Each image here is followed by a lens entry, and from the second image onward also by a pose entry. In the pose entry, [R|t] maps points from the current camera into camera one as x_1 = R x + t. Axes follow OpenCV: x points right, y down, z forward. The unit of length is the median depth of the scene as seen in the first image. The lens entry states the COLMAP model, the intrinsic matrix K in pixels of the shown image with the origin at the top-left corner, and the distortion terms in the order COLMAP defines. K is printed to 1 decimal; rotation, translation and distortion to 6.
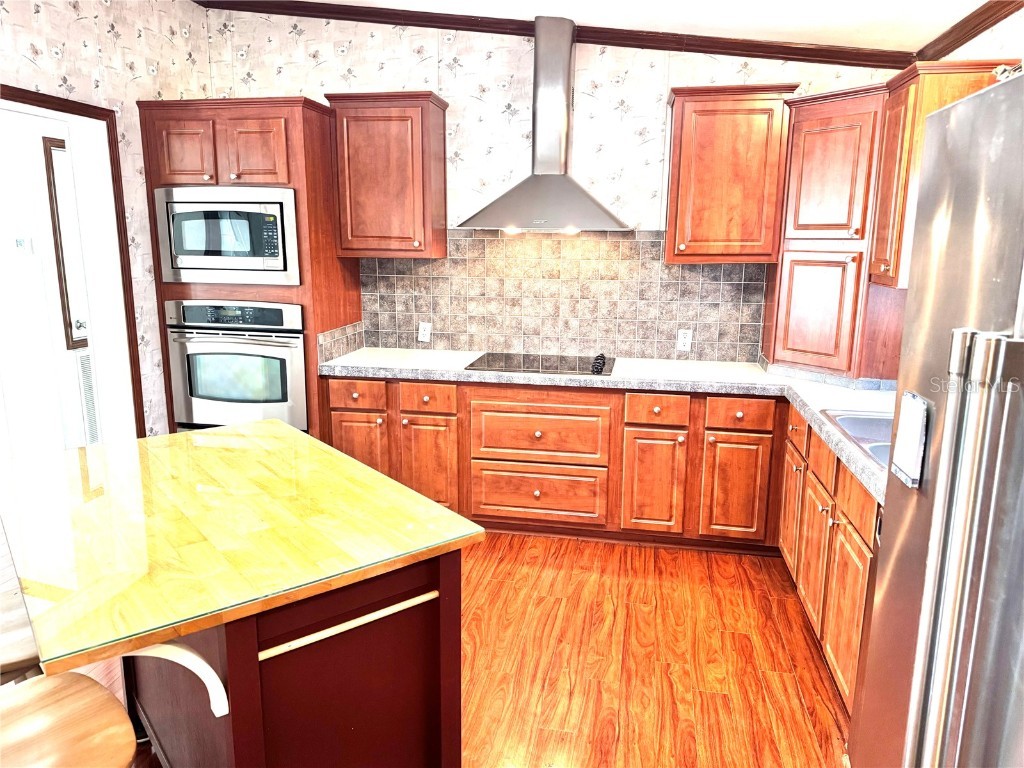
lens RADIAL K [[713.0, 0, 518.1], [0, 713.0, 390.4], [0, 0, 1]] dist [0.042504, -0.019474]
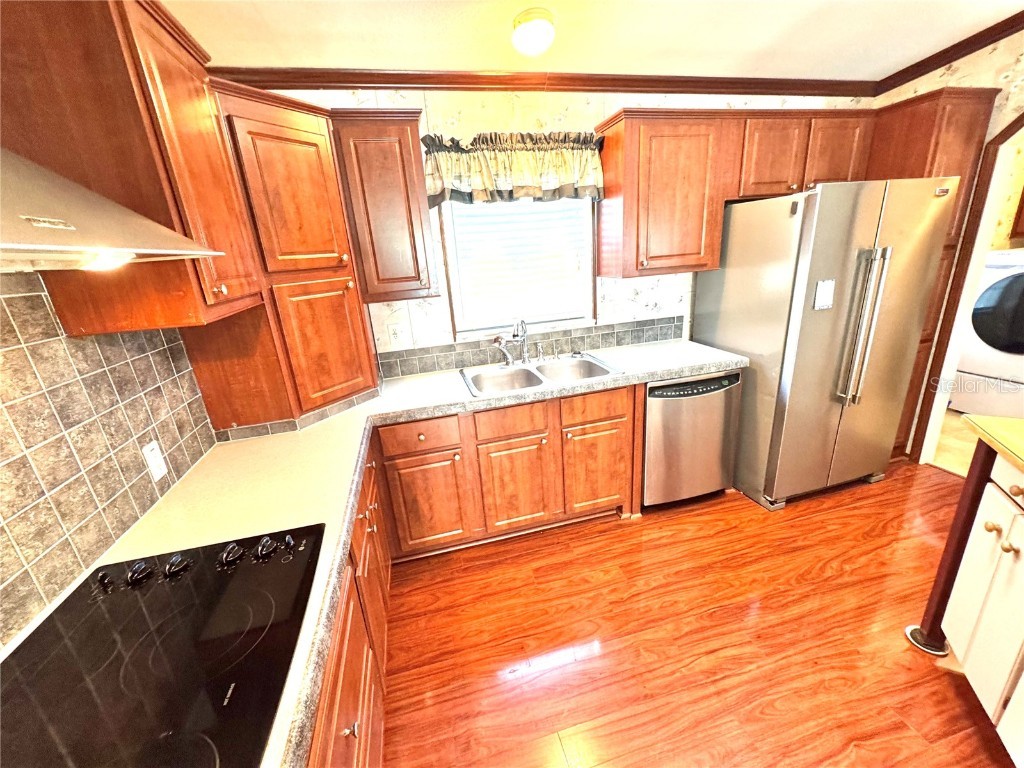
lens RADIAL K [[409.5, 0, 512.6], [0, 409.5, 384.2], [0, 0, 1]] dist [-0.002571, 0.000670]
pose [[-0.414867, -0.260938, 0.871663, -0.167976], [0.252767, 0.887235, 0.385904, -0.190328], [-0.874068, 0.380427, -0.302128, 0.873236]]
